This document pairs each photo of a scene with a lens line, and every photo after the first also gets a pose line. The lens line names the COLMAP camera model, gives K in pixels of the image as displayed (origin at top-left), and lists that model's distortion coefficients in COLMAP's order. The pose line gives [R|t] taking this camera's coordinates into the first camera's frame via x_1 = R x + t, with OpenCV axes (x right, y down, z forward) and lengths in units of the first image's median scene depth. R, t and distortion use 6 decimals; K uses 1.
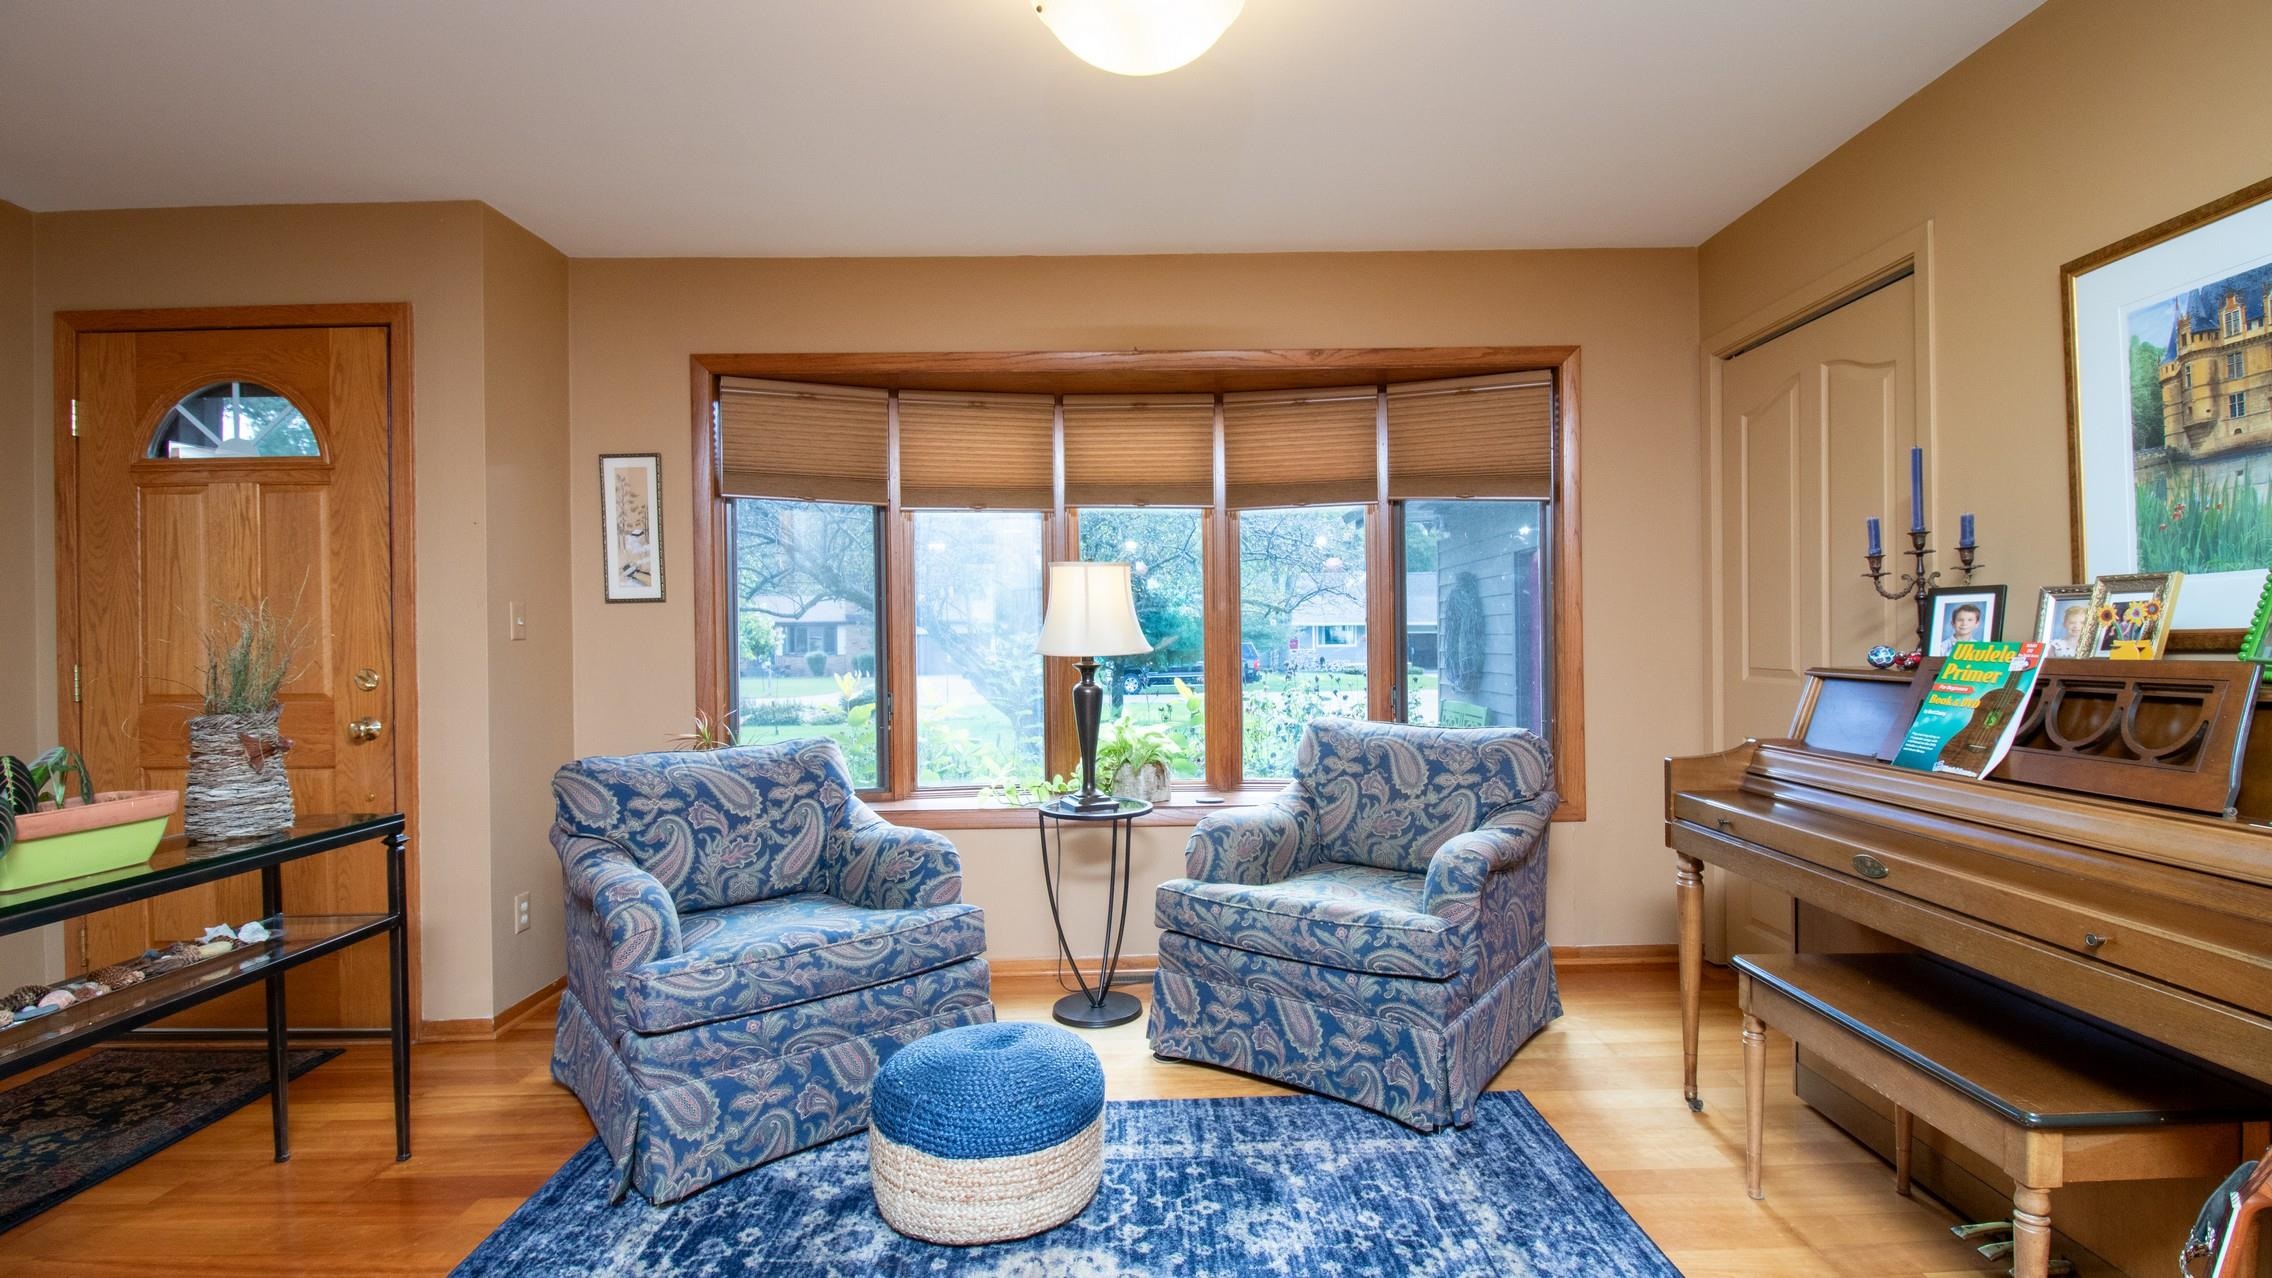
lens RADIAL K [[1063.0, 0, 1155.3], [0, 1063.0, 636.8], [0, 0, 1]] dist [-0.002066, -0.005596]
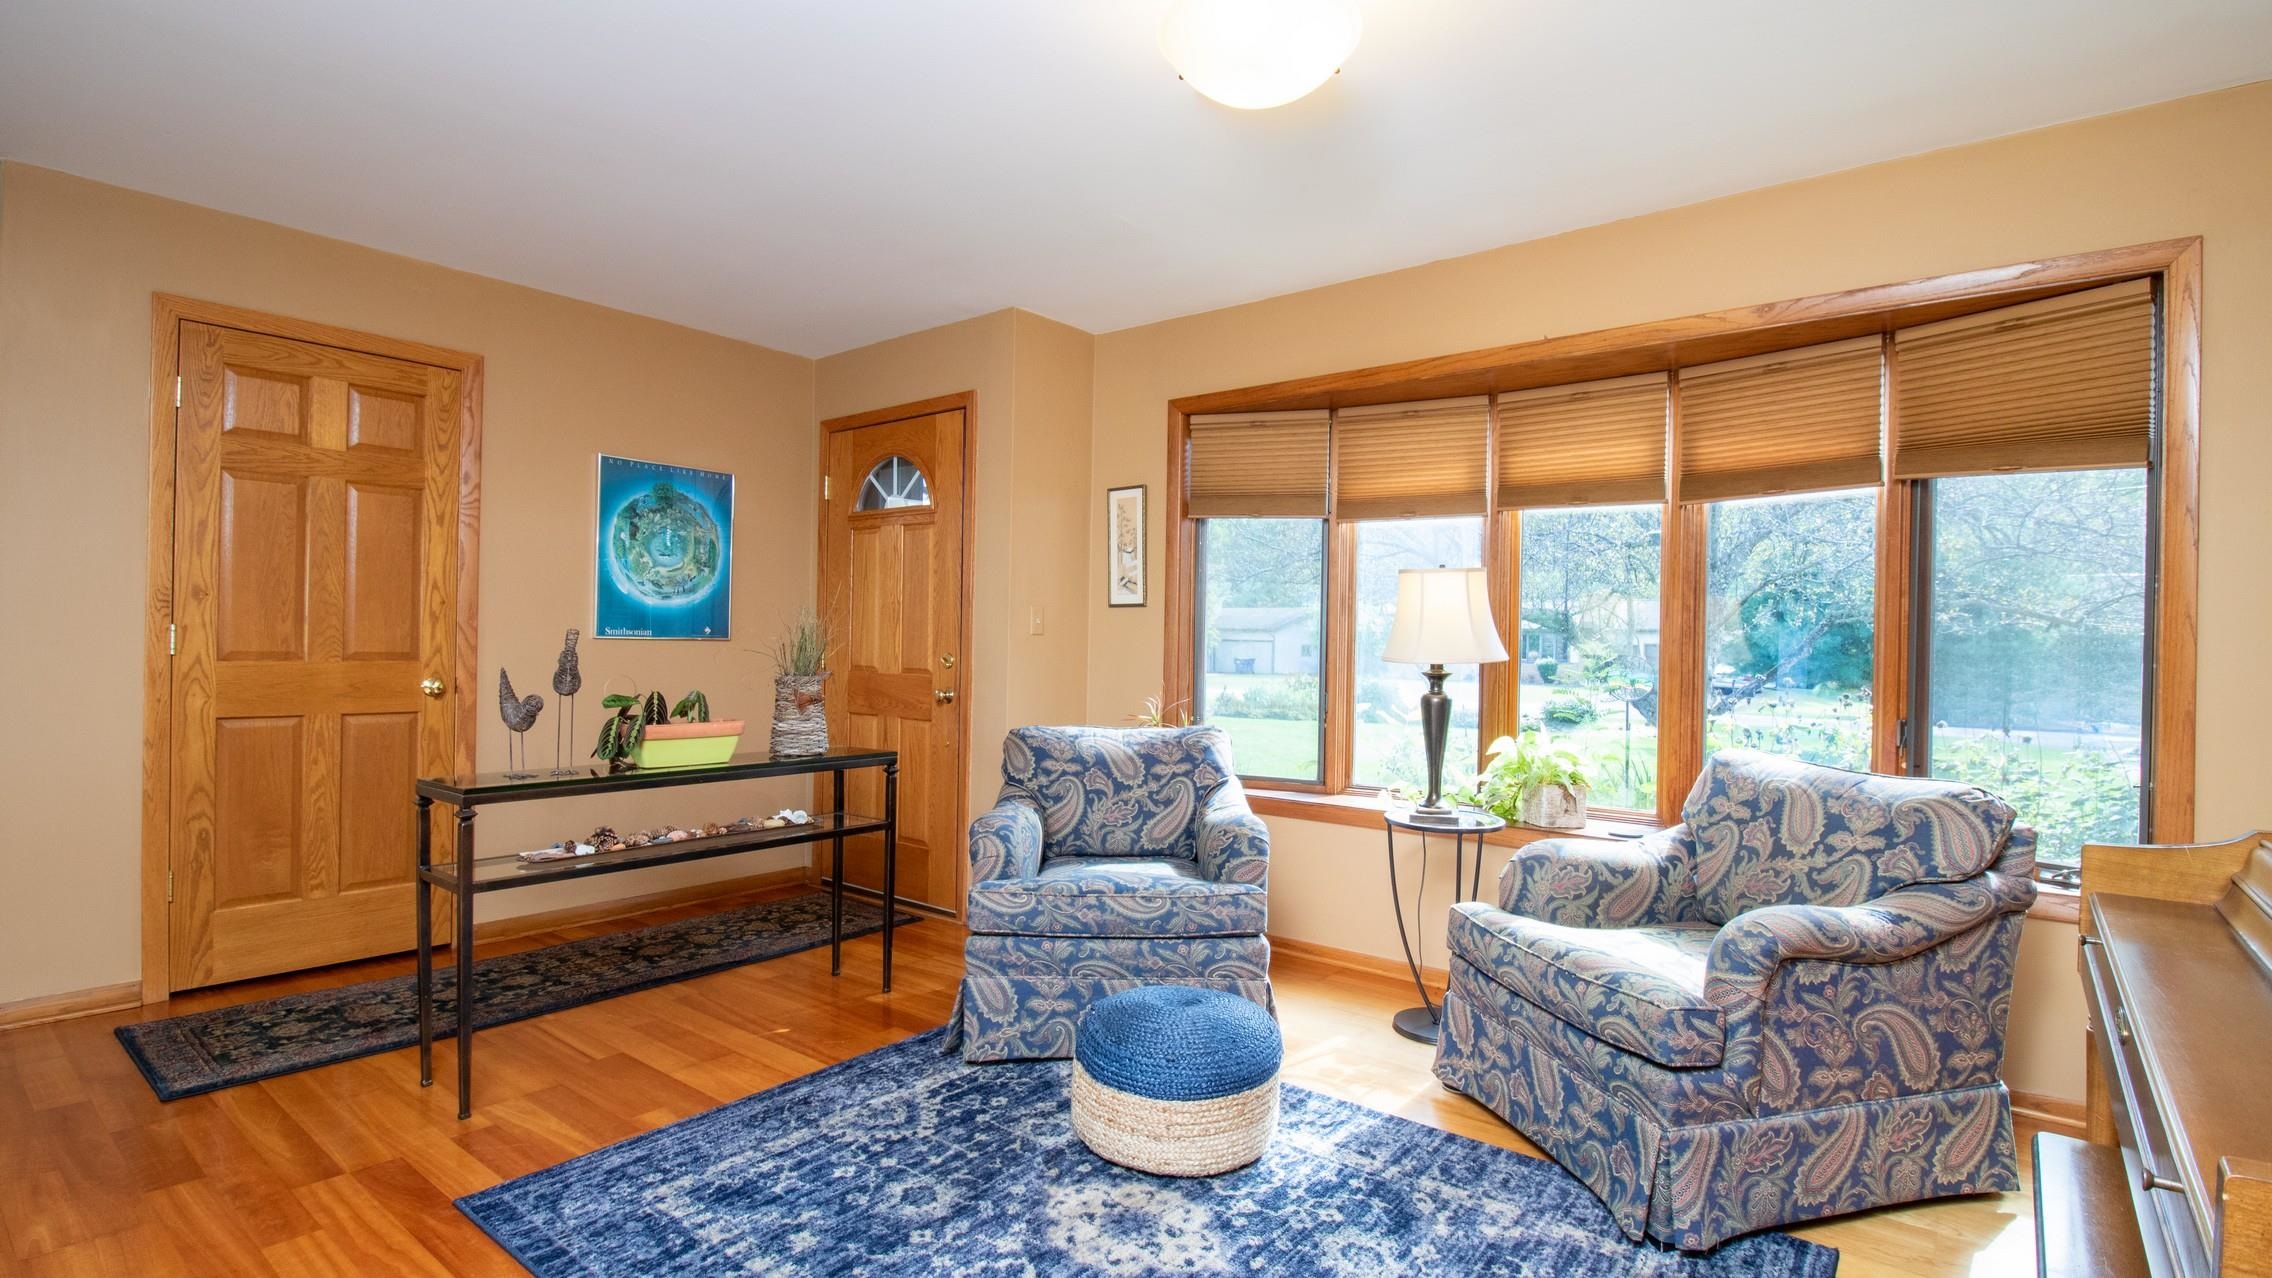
lens RADIAL K [[1063.0, 0, 1155.9], [0, 1063.0, 636.1], [0, 0, 1]] dist [-0.002066, -0.005596]
pose [[0.774119, 0.022380, -0.632645, 0.427517], [-0.026626, 0.999642, 0.002782, -0.004048], [0.632480, 0.014691, 0.774437, 0.091445]]
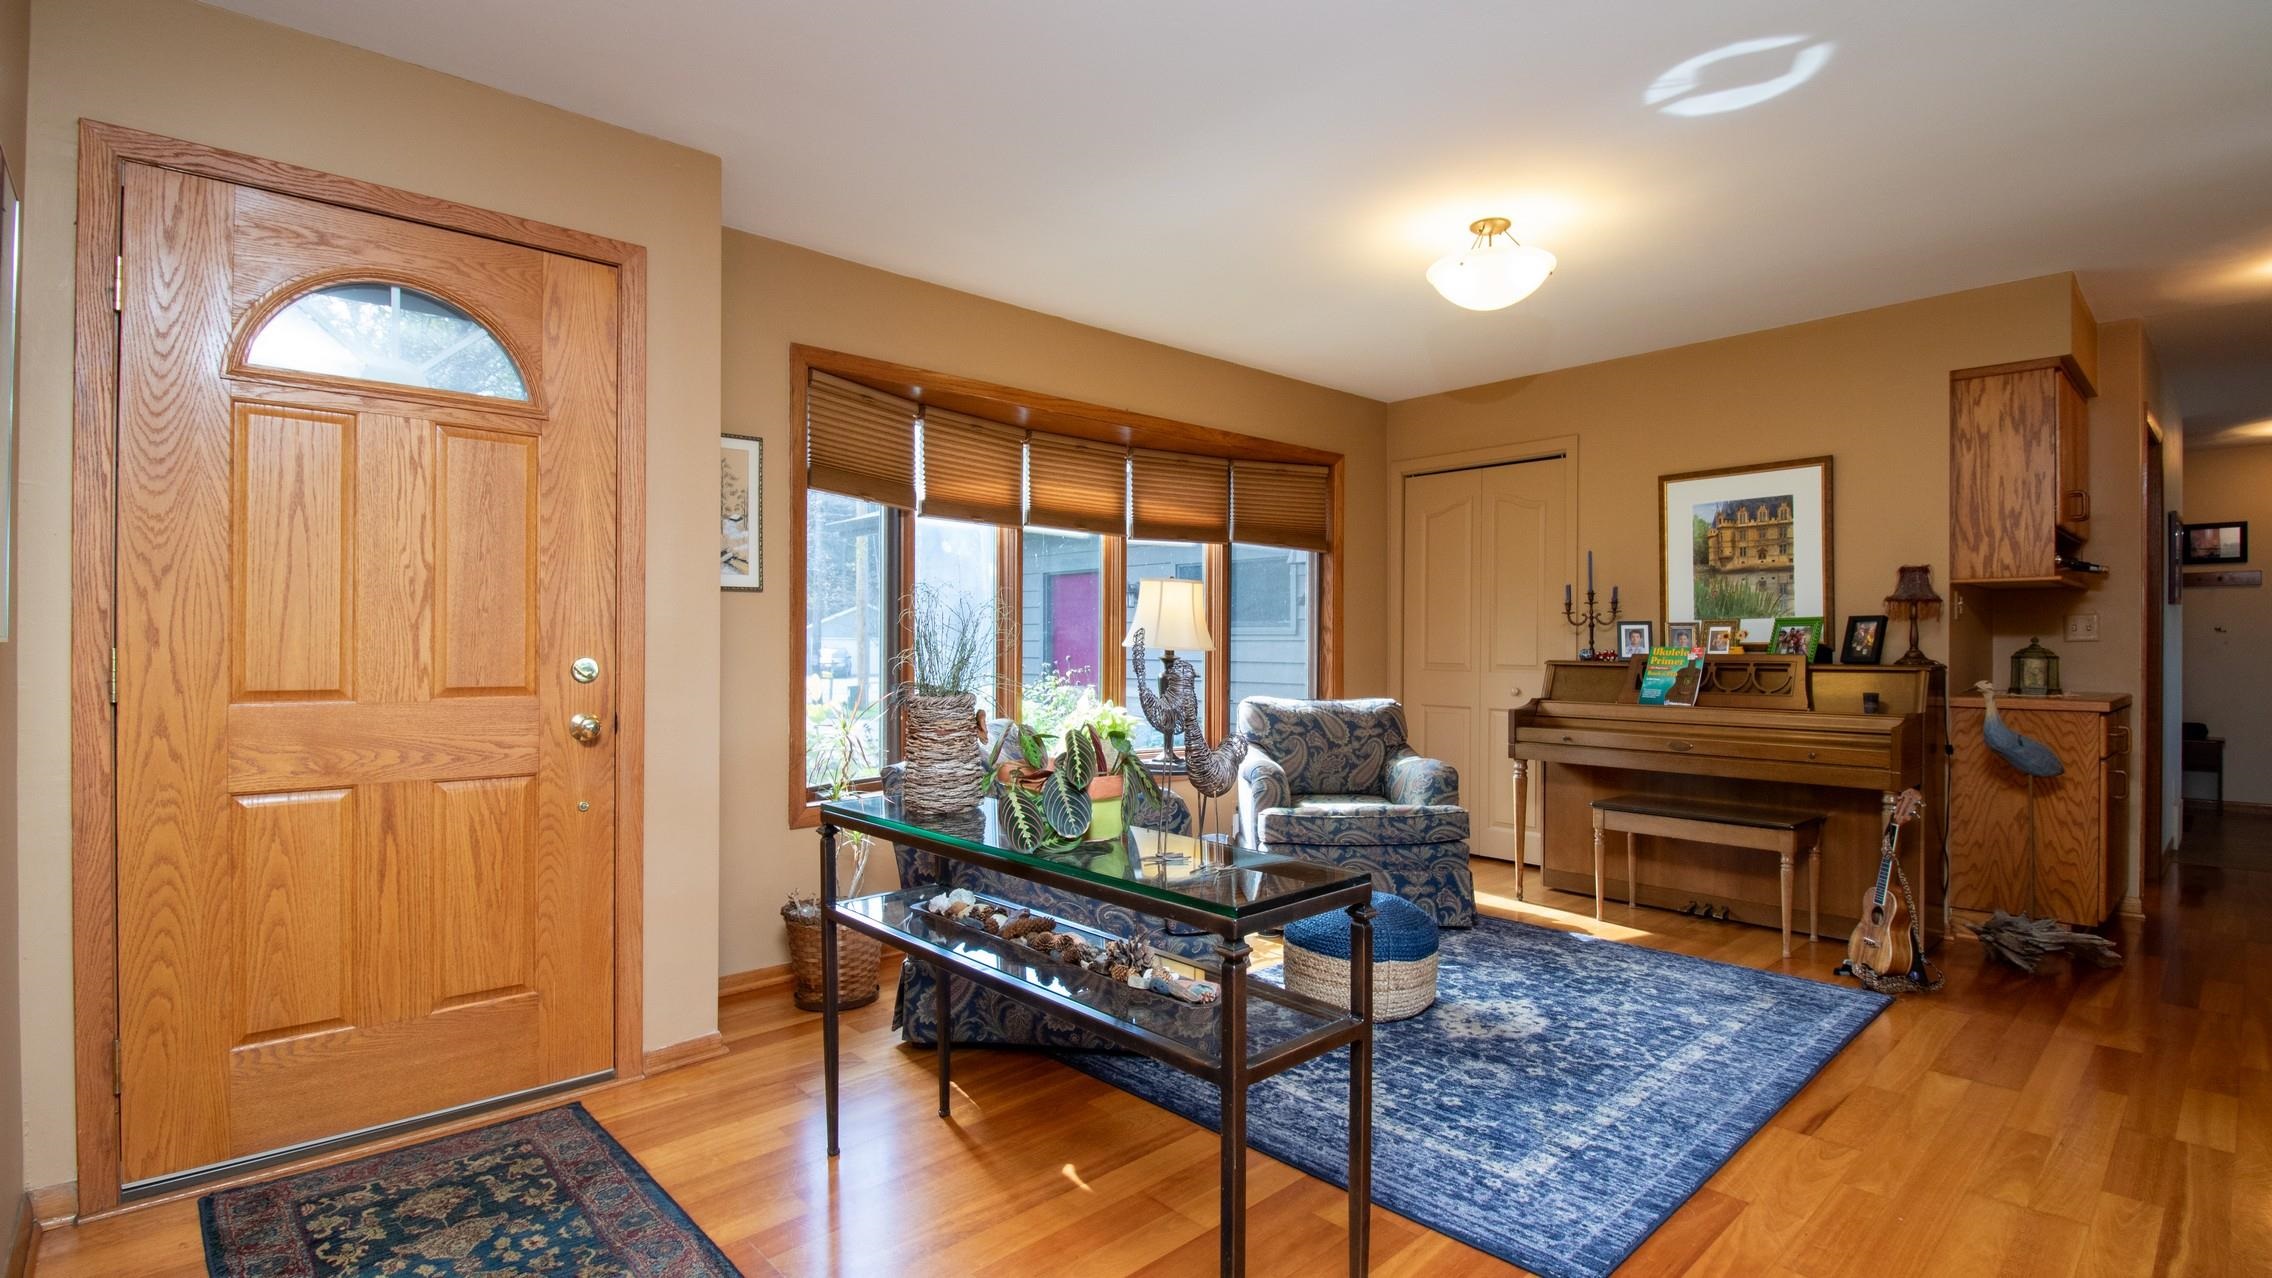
lens RADIAL K [[1063.0, 0, 1153.4], [0, 1063.0, 646.3], [0, 0, 1]] dist [-0.002066, -0.005596]
pose [[0.740299, 0.013832, 0.672136, -1.146018], [-0.013372, 0.999893, -0.005849, 0.023469], [-0.672145, -0.004658, 0.740405, 0.060072]]
